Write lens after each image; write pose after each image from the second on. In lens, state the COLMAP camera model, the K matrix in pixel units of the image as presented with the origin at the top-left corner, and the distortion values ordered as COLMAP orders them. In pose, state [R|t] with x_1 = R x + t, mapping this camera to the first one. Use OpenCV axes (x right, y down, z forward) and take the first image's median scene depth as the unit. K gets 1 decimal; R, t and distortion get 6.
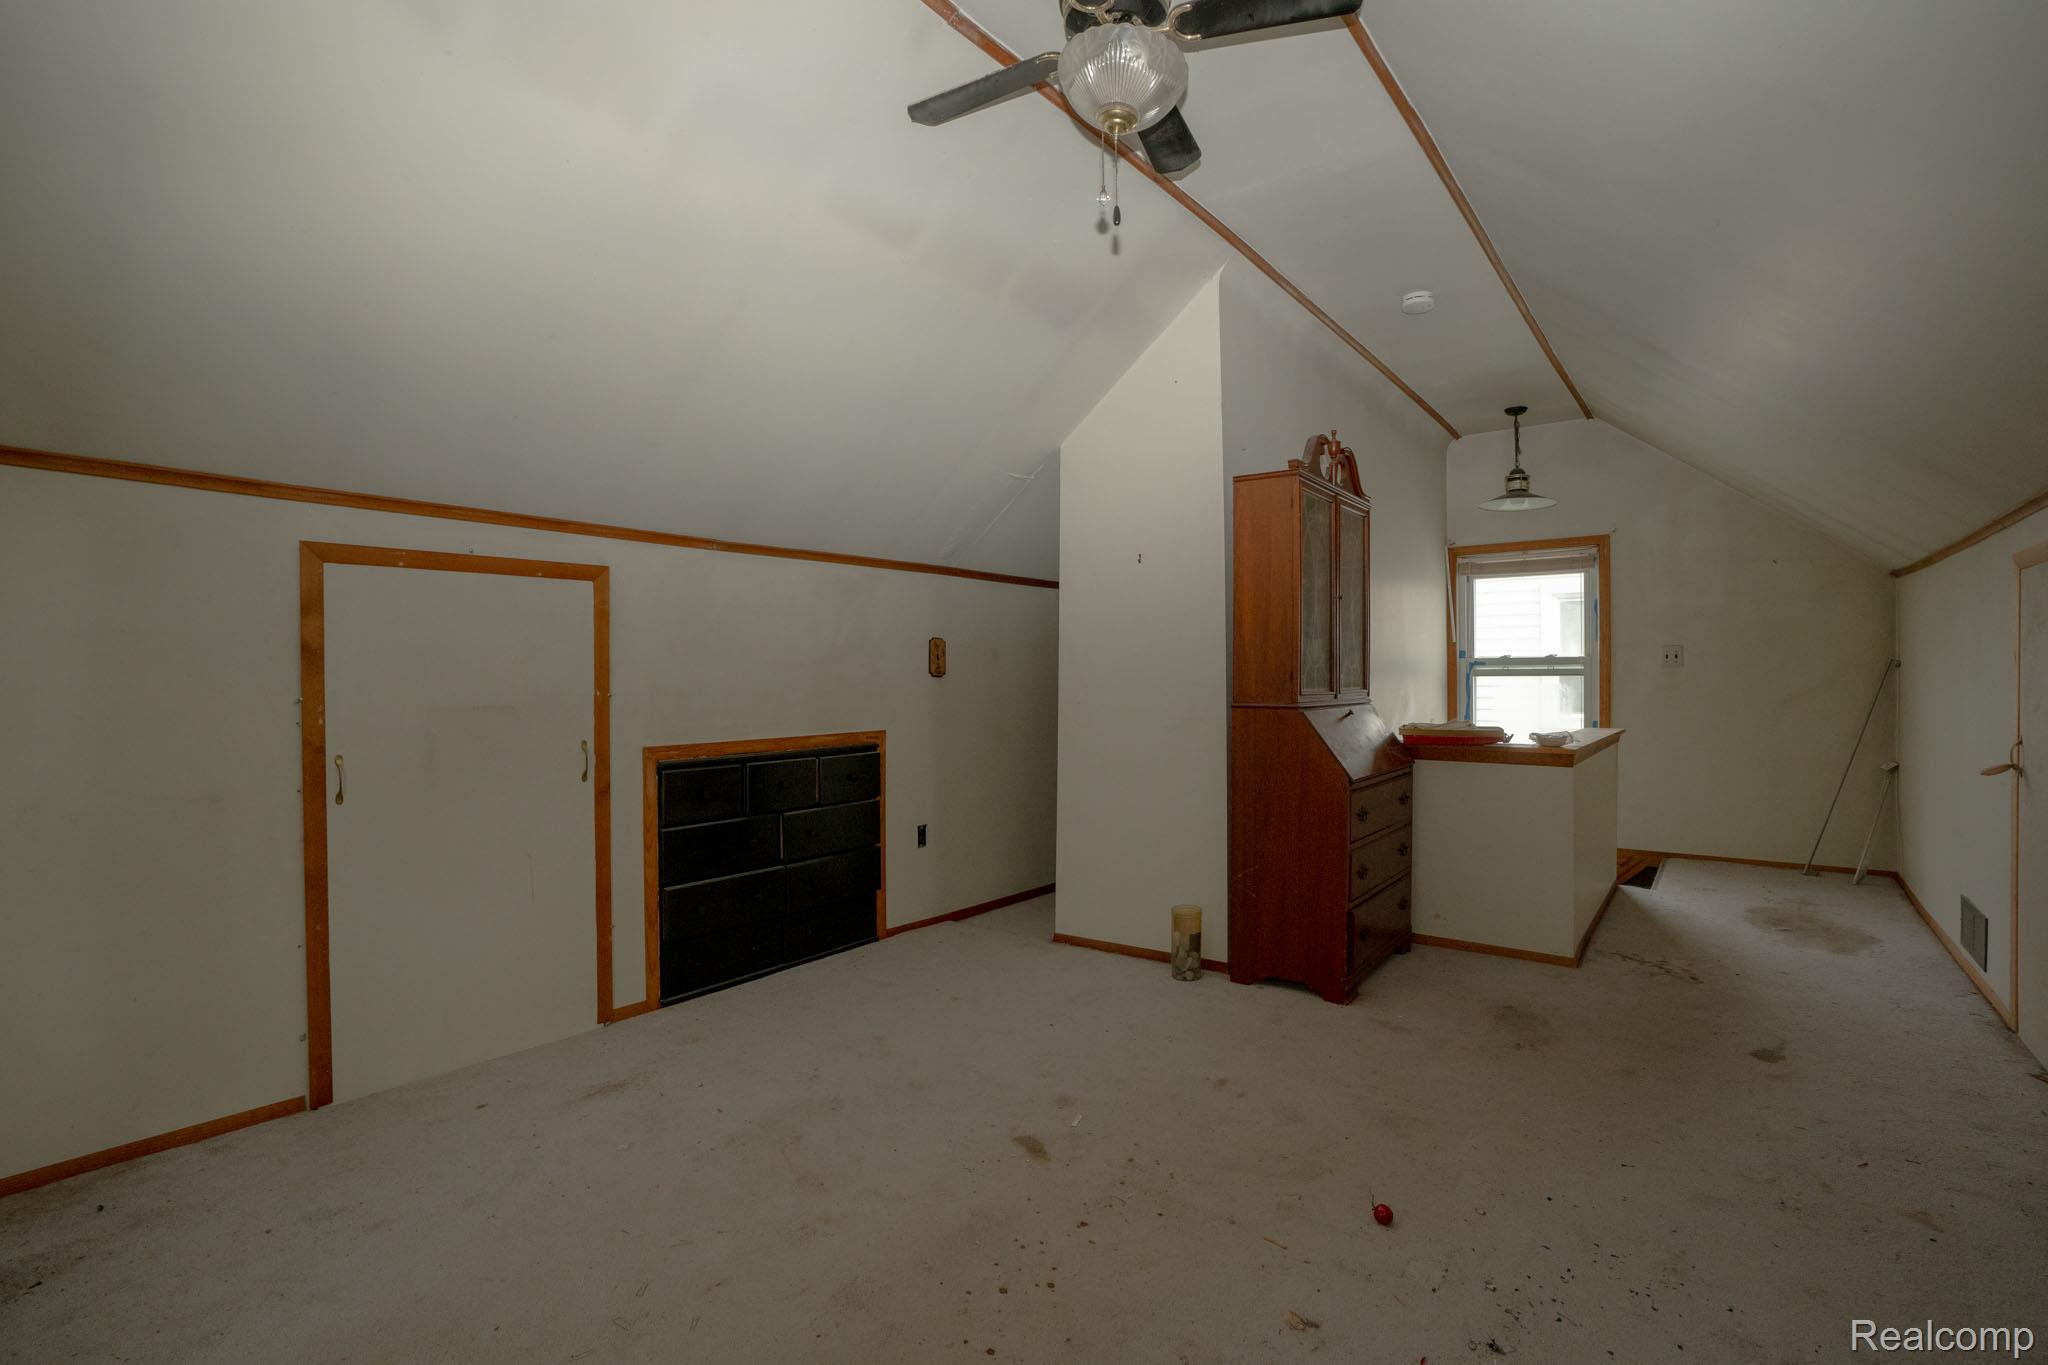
lens RADIAL K [[951.5, 0, 1028.3], [0, 951.5, 679.3], [0, 0, 1]] dist [-0.060940, 0.023257]
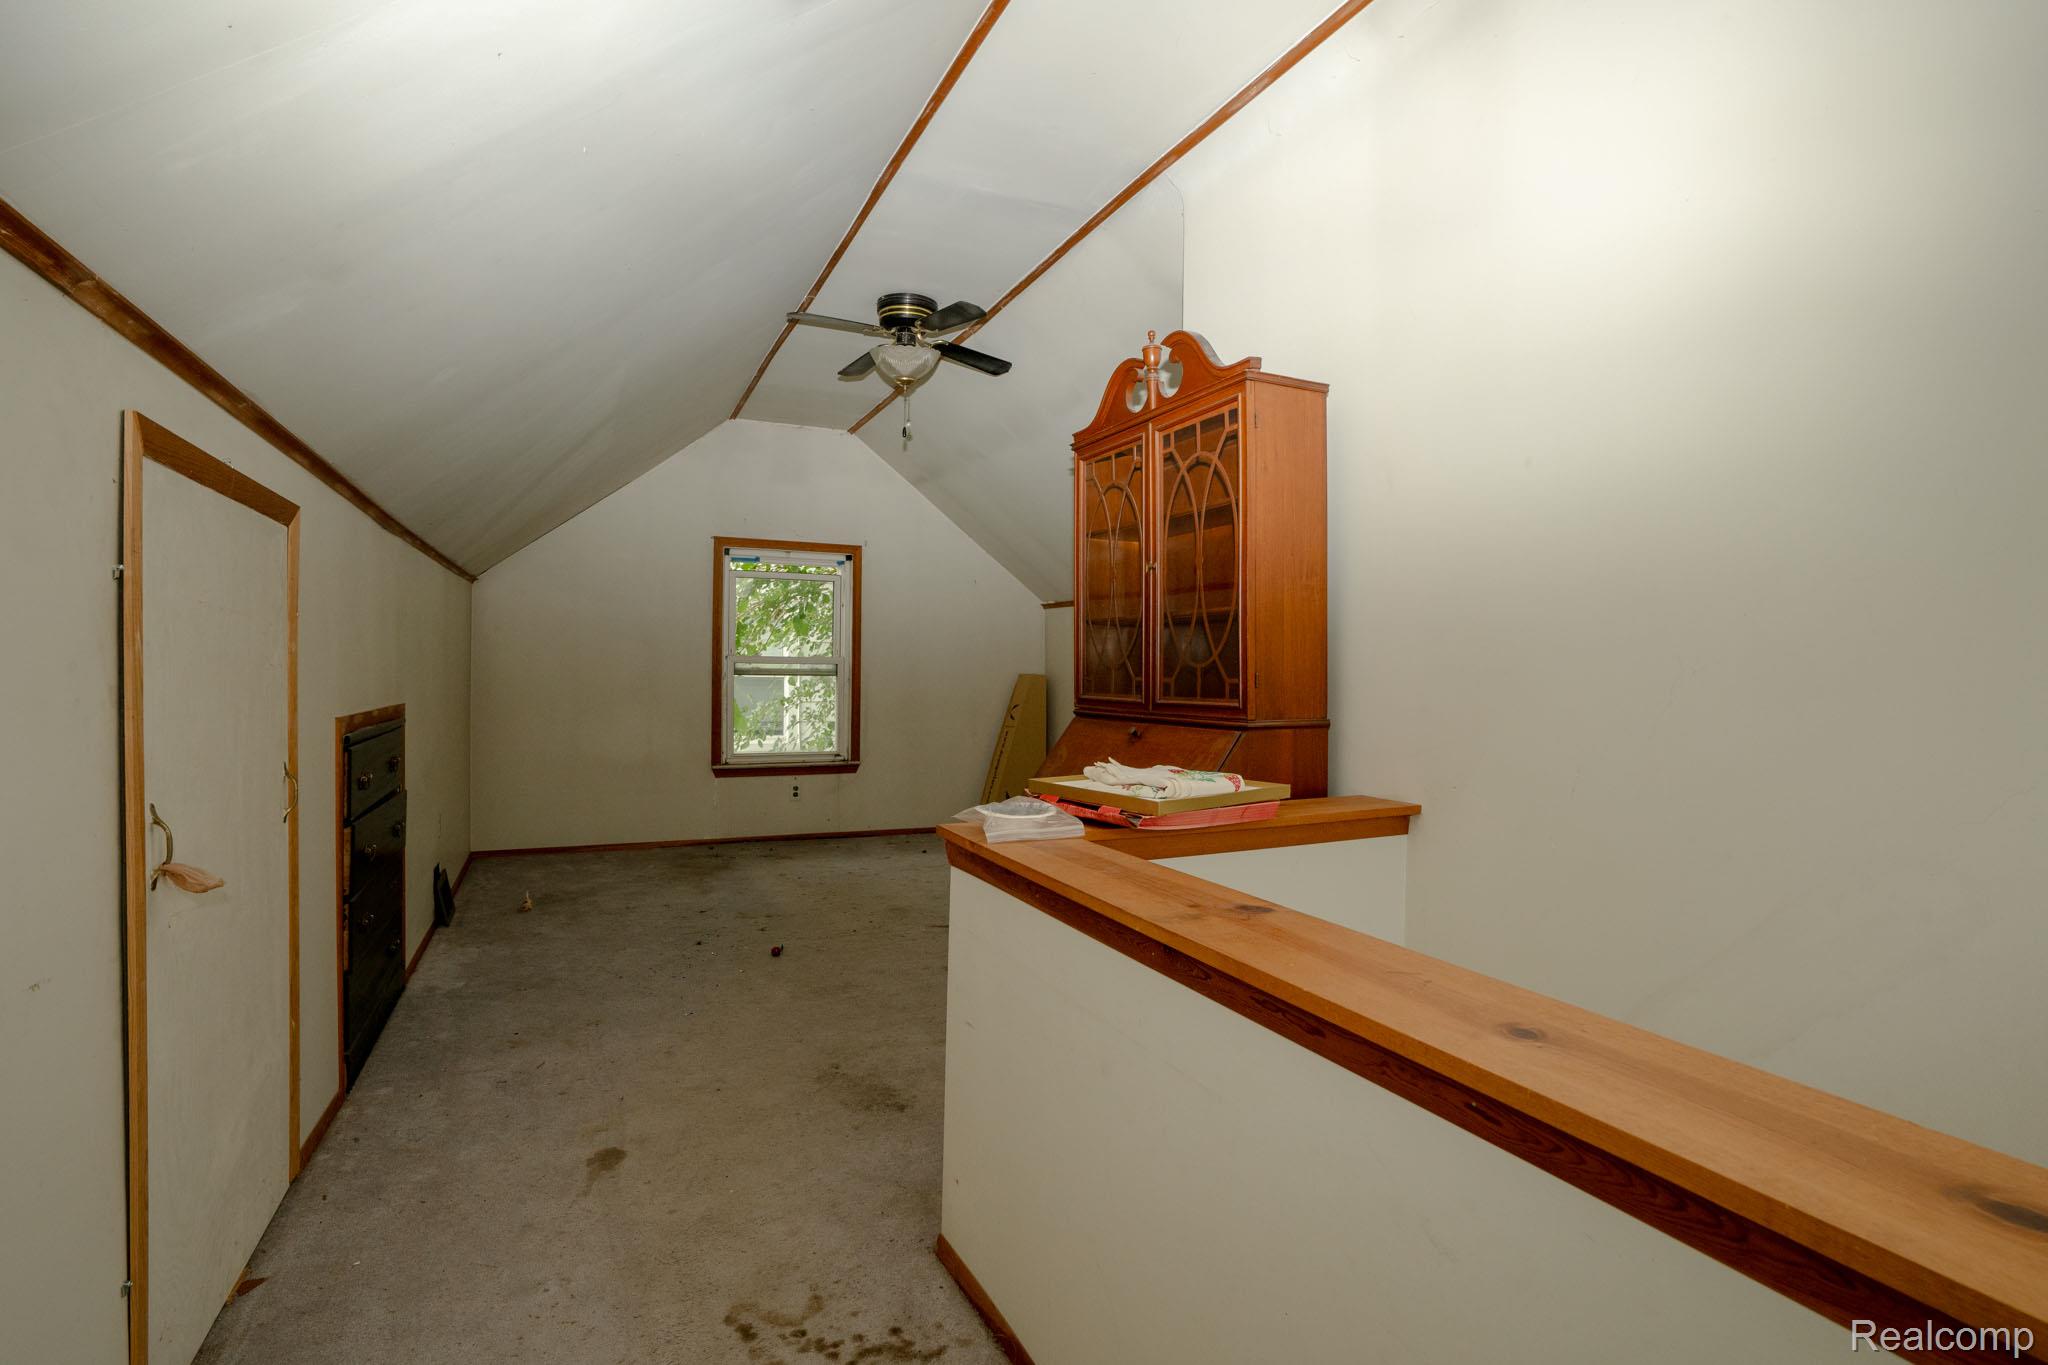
lens RADIAL K [[951.5, 0, 1028.3], [0, 951.5, 679.3], [0, 0, 1]] dist [-0.060940, 0.023257]
pose [[-0.460377, 0.011497, -0.887649, 1.066356], [-0.003171, 0.999888, 0.014596, -0.016985], [0.887718, 0.009534, -0.460289, 1.337586]]
